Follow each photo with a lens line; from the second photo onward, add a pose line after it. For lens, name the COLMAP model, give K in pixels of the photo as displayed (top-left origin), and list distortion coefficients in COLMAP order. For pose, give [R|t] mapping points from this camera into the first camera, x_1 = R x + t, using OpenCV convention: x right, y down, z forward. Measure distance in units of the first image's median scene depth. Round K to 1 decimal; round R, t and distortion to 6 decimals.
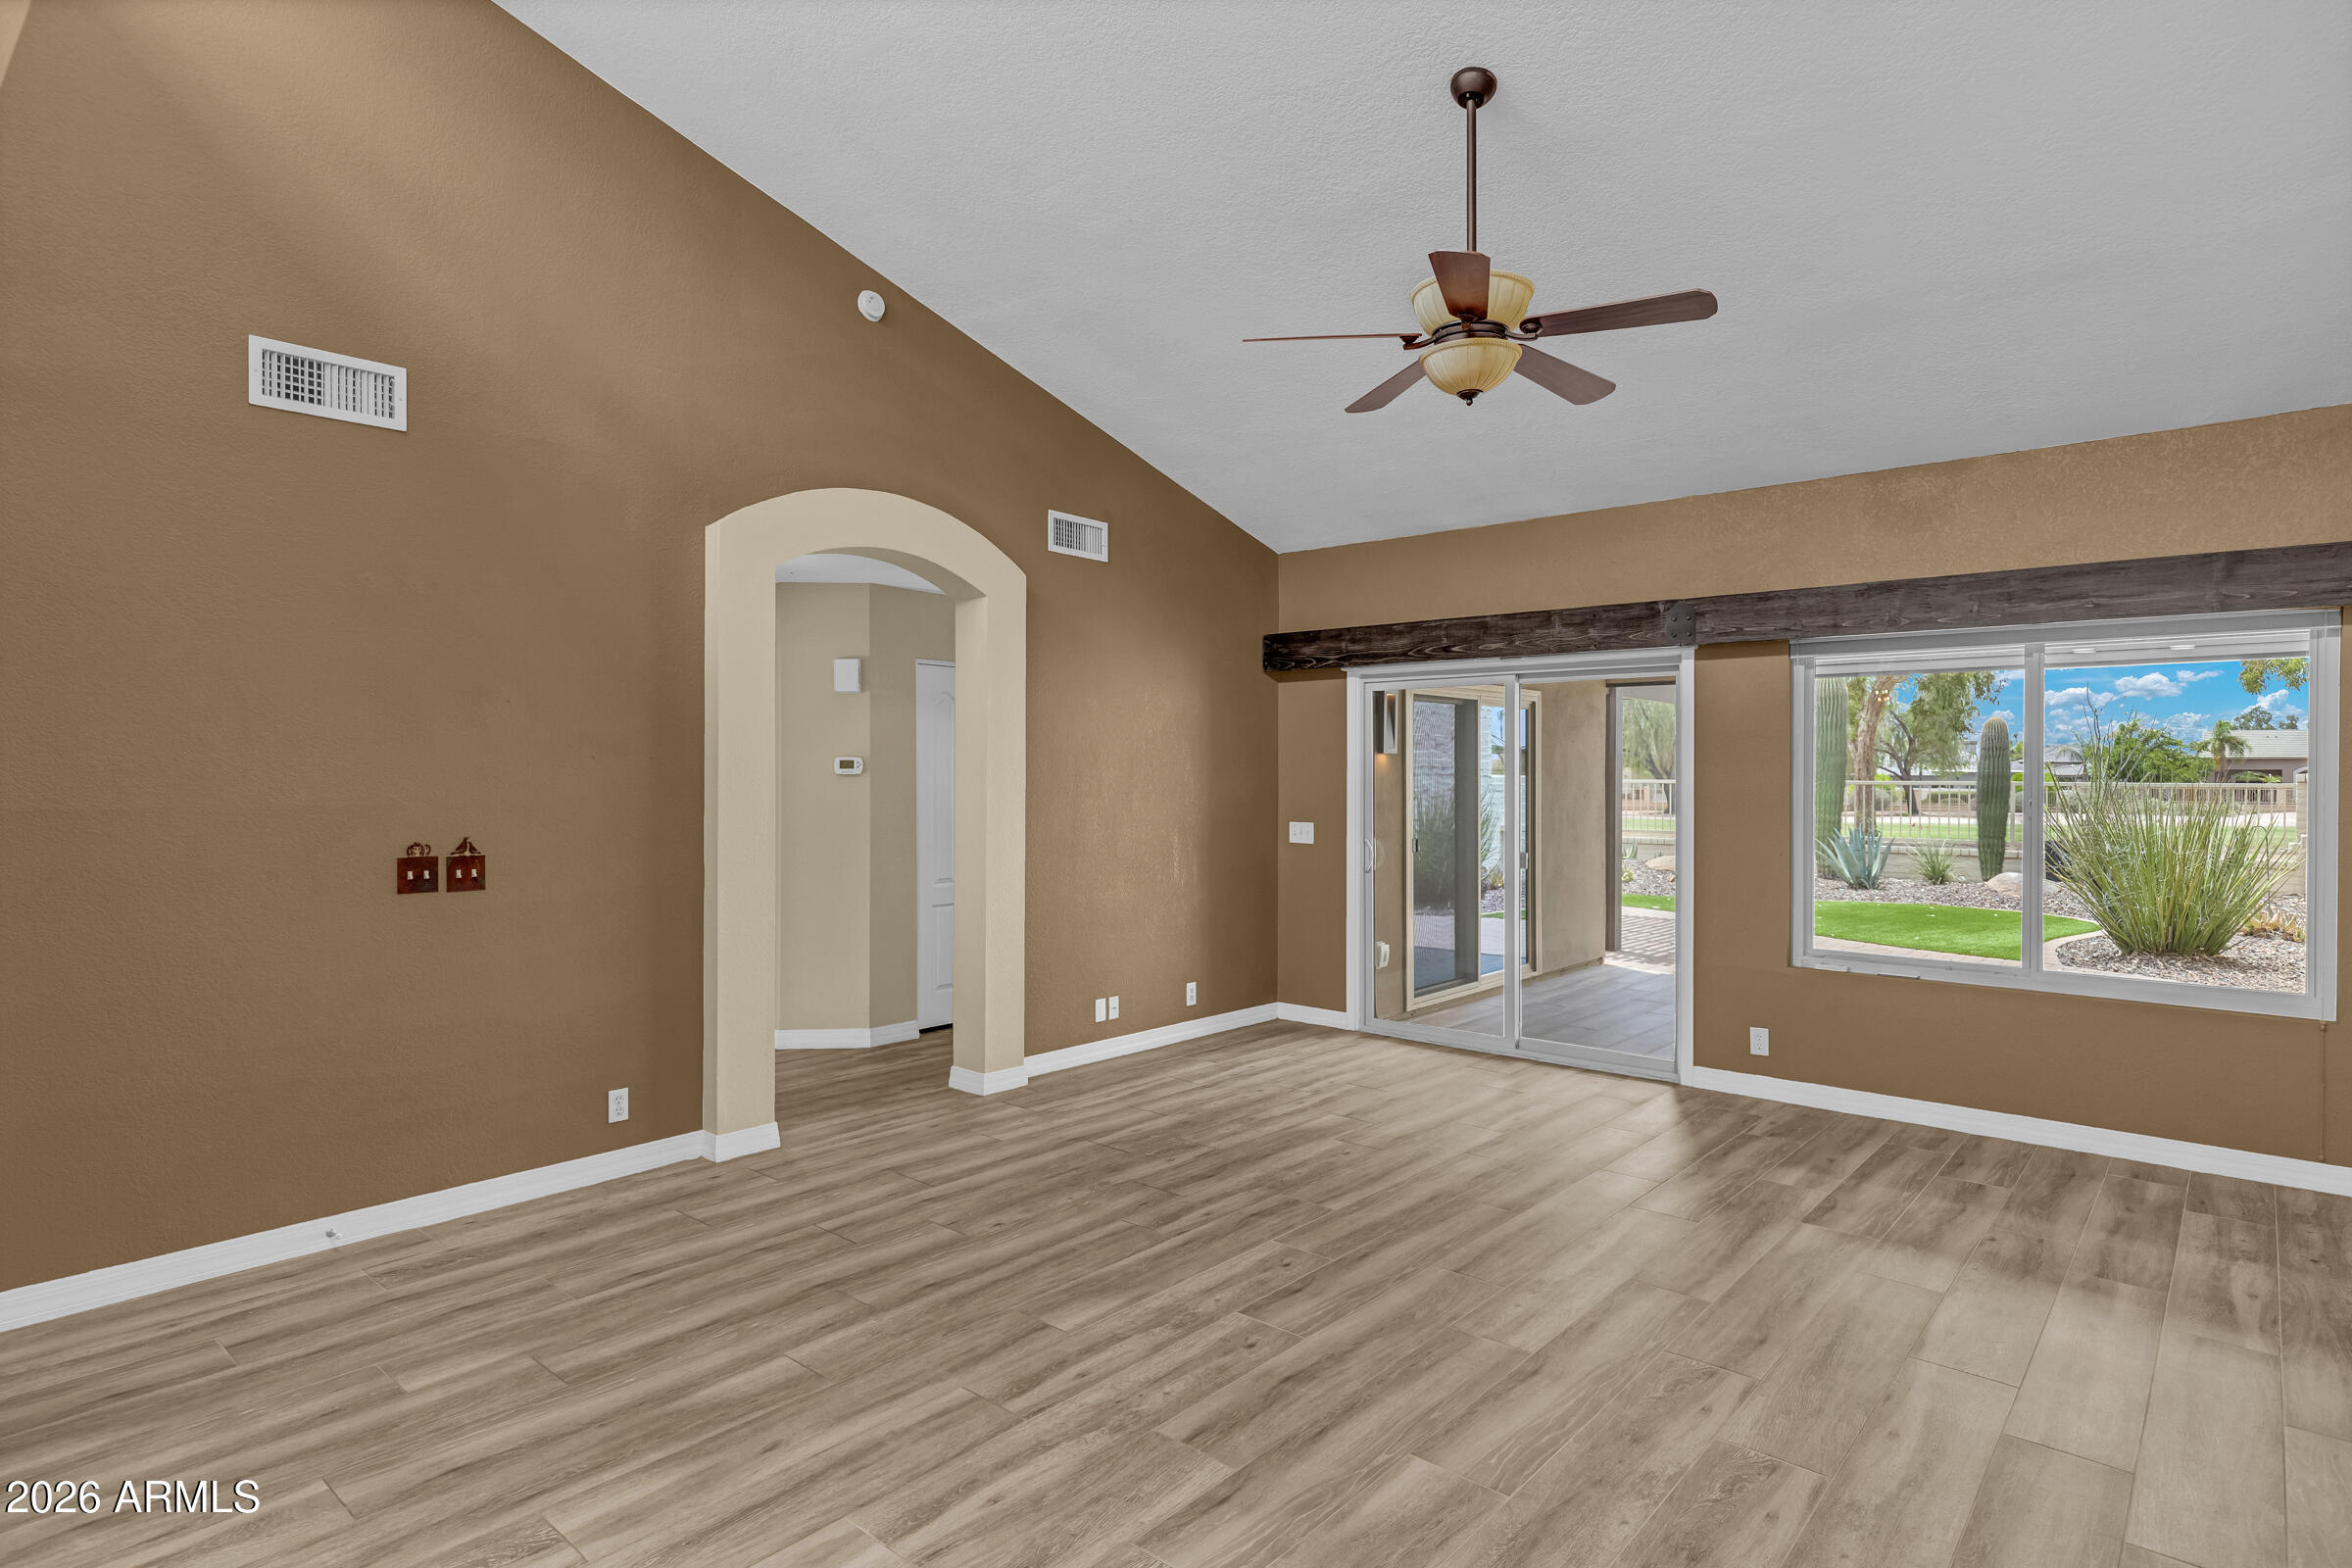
lens RADIAL K [[1240.9, 0, 1183.0], [0, 1240.9, 775.0], [0, 0, 1]] dist [0.004919, 0.000279]
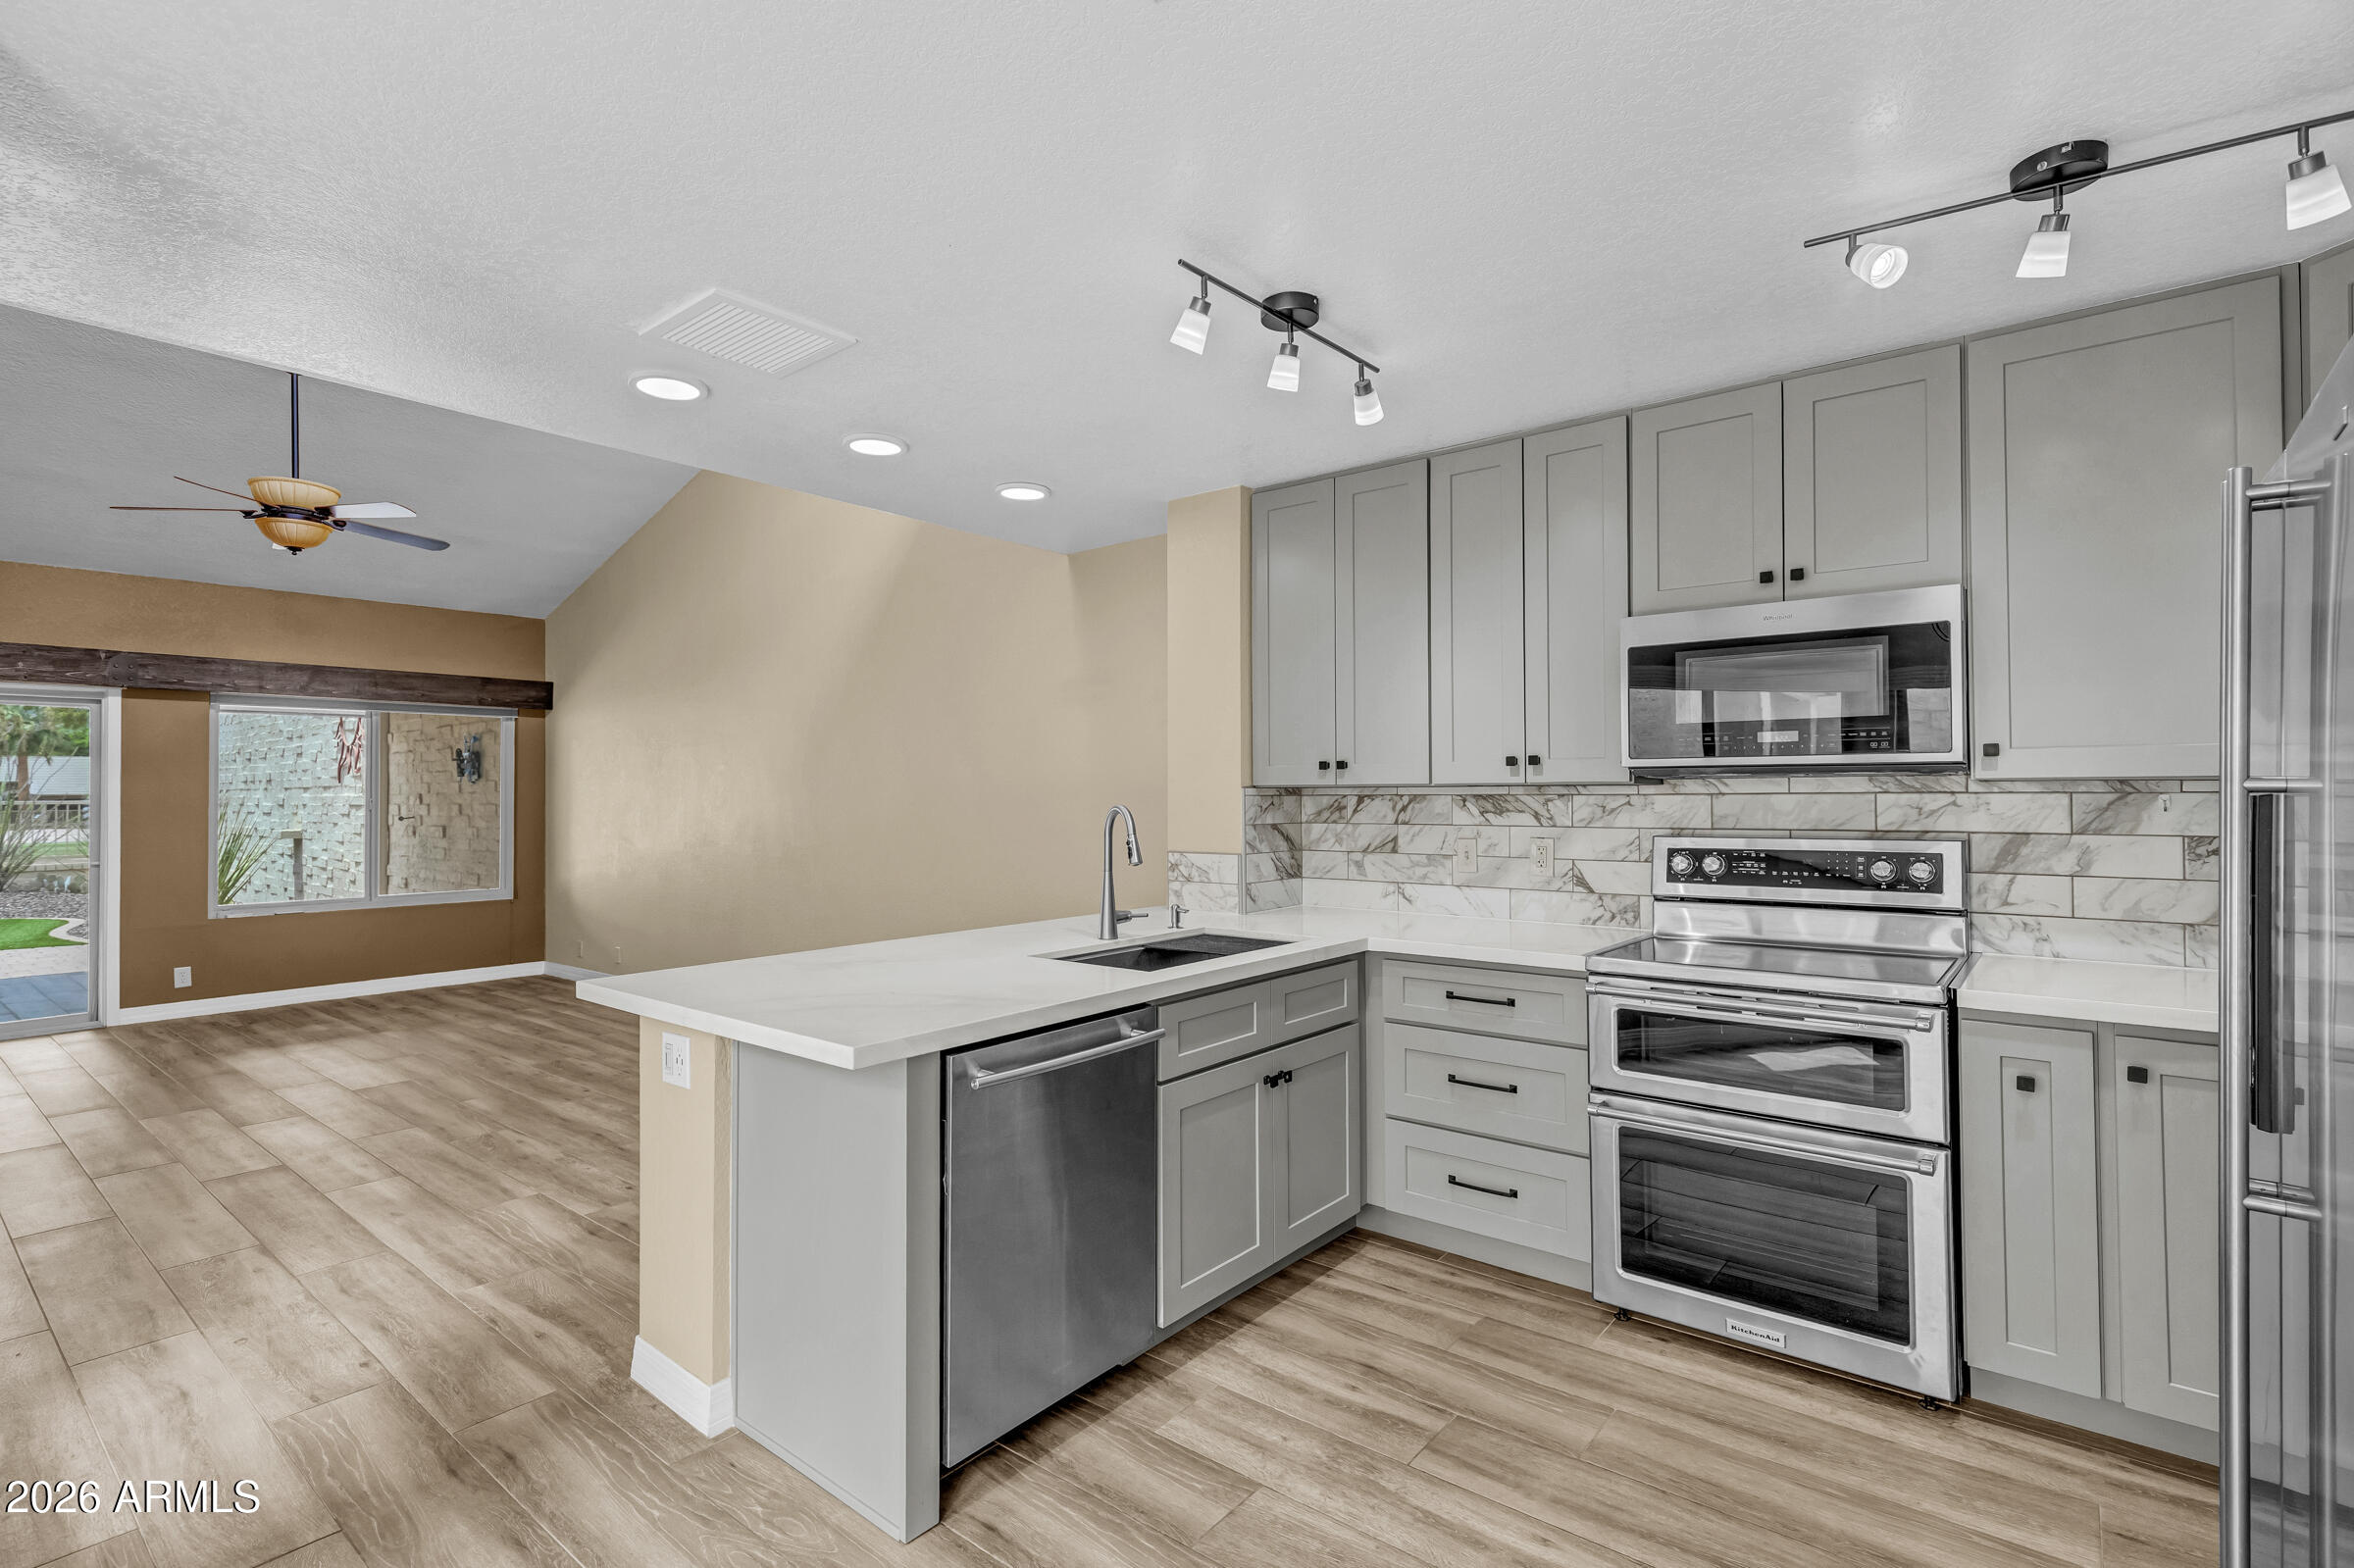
lens RADIAL K [[1092.9, 0, 1156.8], [0, 1092.9, 766.0], [0, 0, 1]] dist [0.010983, 0.000084]
pose [[-0.023112, 0.022483, 0.999480, -1.096161], [0.008107, 0.999718, -0.022301, 0.020540], [-0.999700, 0.007587, -0.023288, -0.088400]]
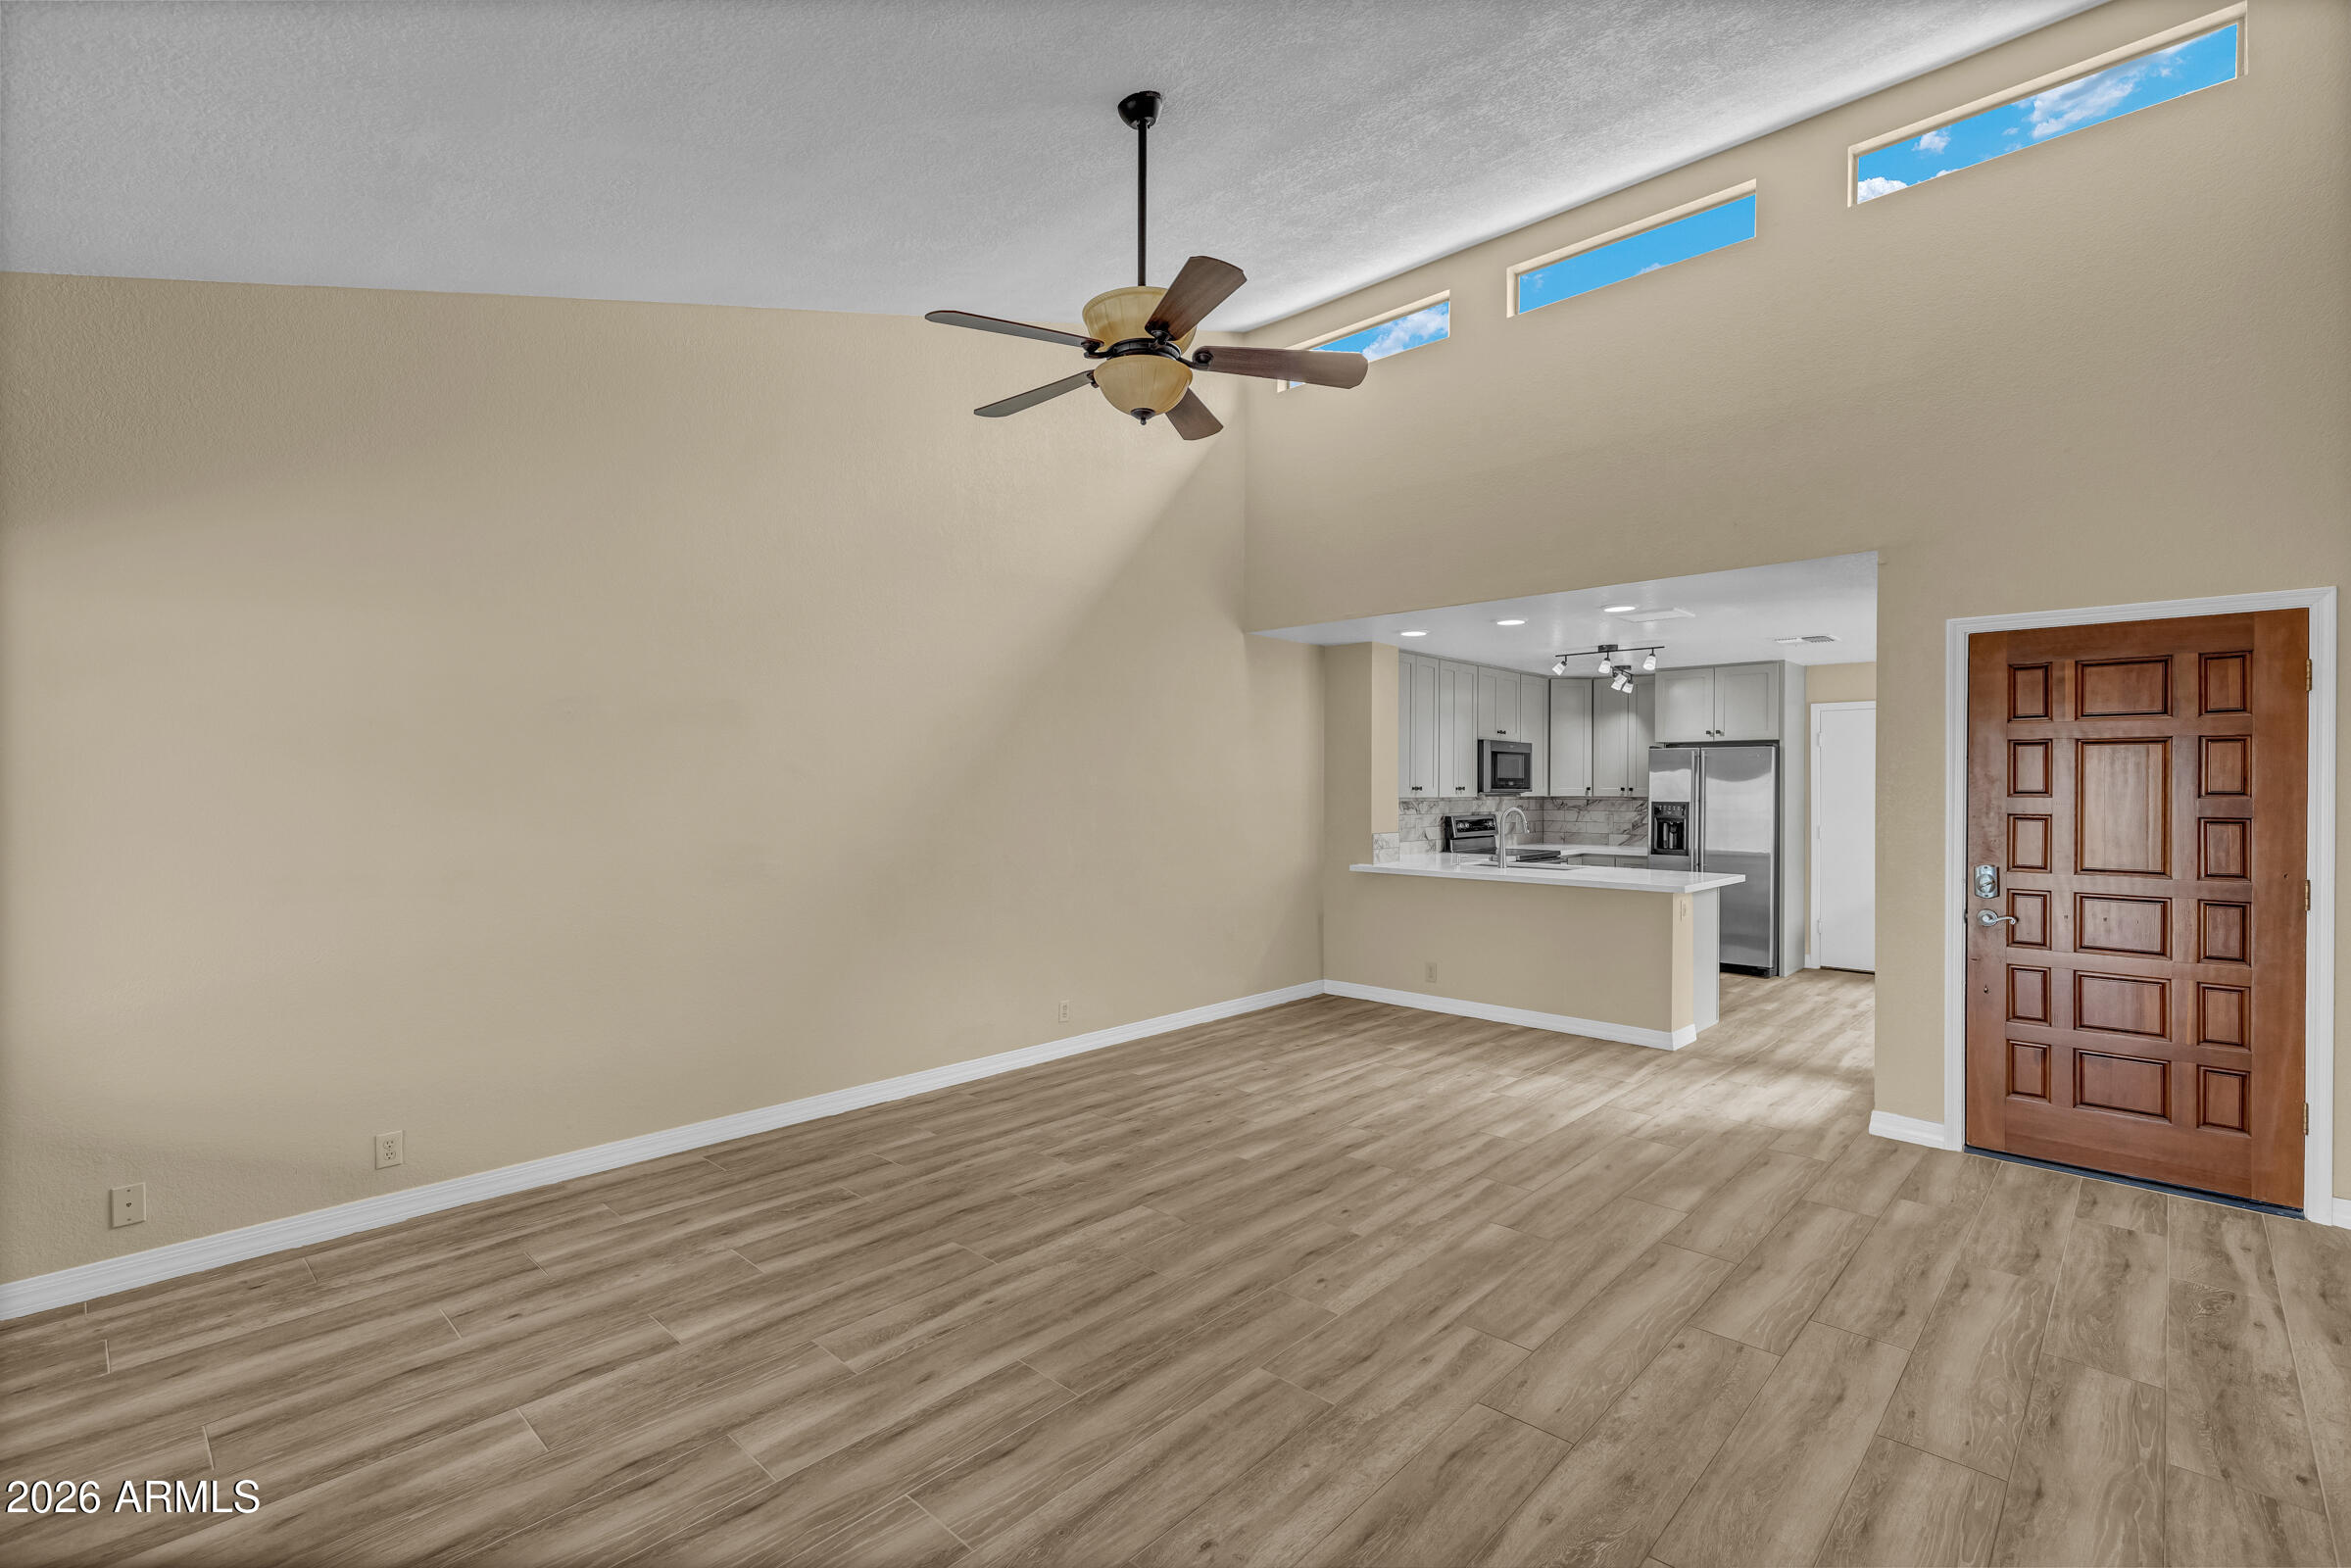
lens RADIAL K [[1057.0, 0, 1169.5], [0, 1057.0, 784.7], [0, 0, 1]] dist [0.002287, 0.000401]
pose [[-0.998938, -0.004894, 0.045820, 0.148518], [-0.004881, 0.999988, 0.000388, -0.003543], [-0.045821, 0.000164, -0.998950, 1.639815]]
